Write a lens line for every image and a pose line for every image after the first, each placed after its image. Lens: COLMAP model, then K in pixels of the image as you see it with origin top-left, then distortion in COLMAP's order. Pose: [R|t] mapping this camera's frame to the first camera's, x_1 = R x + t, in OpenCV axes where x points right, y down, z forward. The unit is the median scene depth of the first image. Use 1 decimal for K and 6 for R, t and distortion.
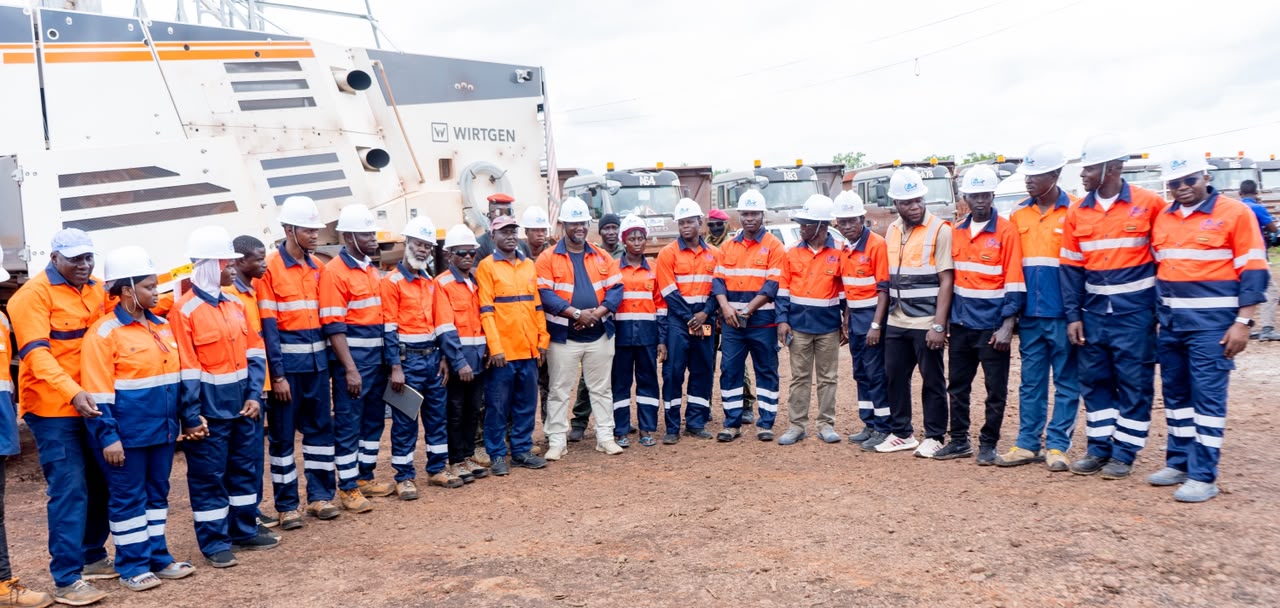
lens RADIAL K [[985.9, 0, 646.0], [0, 985.9, 306.5], [0, 0, 1]] dist [-0.016978, 0.000695]
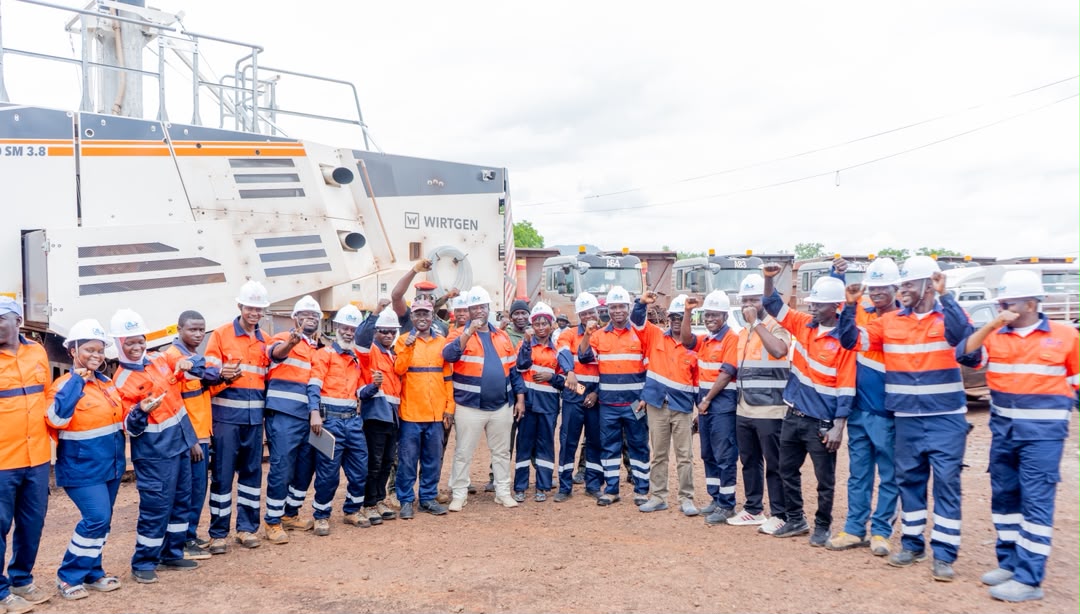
lens RADIAL K [[842.5, 0, 543.8], [0, 842.5, 332.1], [0, 0, 1]] dist [0.004272, -0.014172]
pose [[0.992830, 0.051163, -0.108034, 0.099135], [-0.055231, 0.997860, -0.035002, -0.022092], [0.106012, 0.040717, 0.993531, 0.011387]]
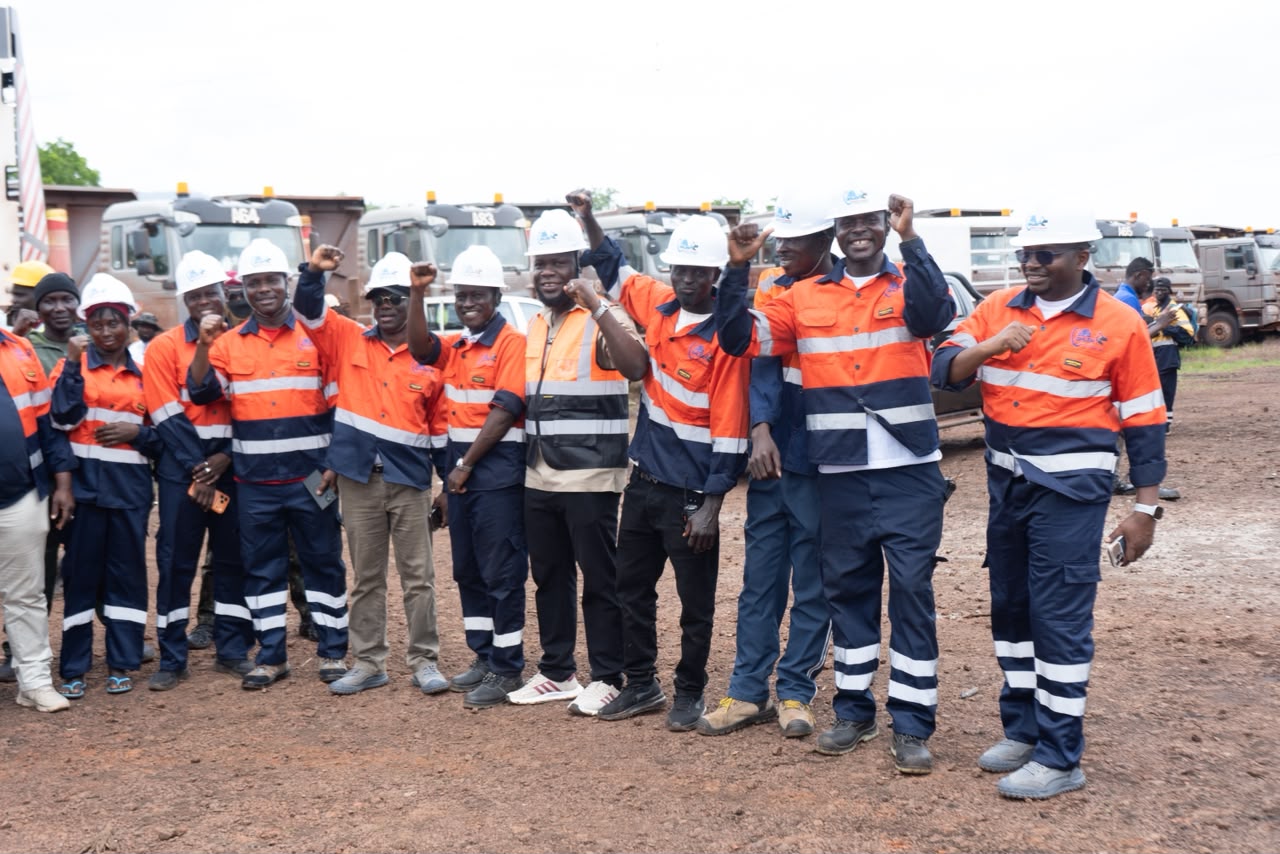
lens RADIAL K [[1521.1, 0, 643.2], [0, 1521.1, 417.9], [0, 0, 1]] dist [-0.010183, 0.000000]
pose [[0.973364, 0.016481, 0.228672, 0.087714], [-0.016423, 0.999863, -0.002157, -0.015681], [-0.228676, -0.001656, 0.973501, 0.100581]]
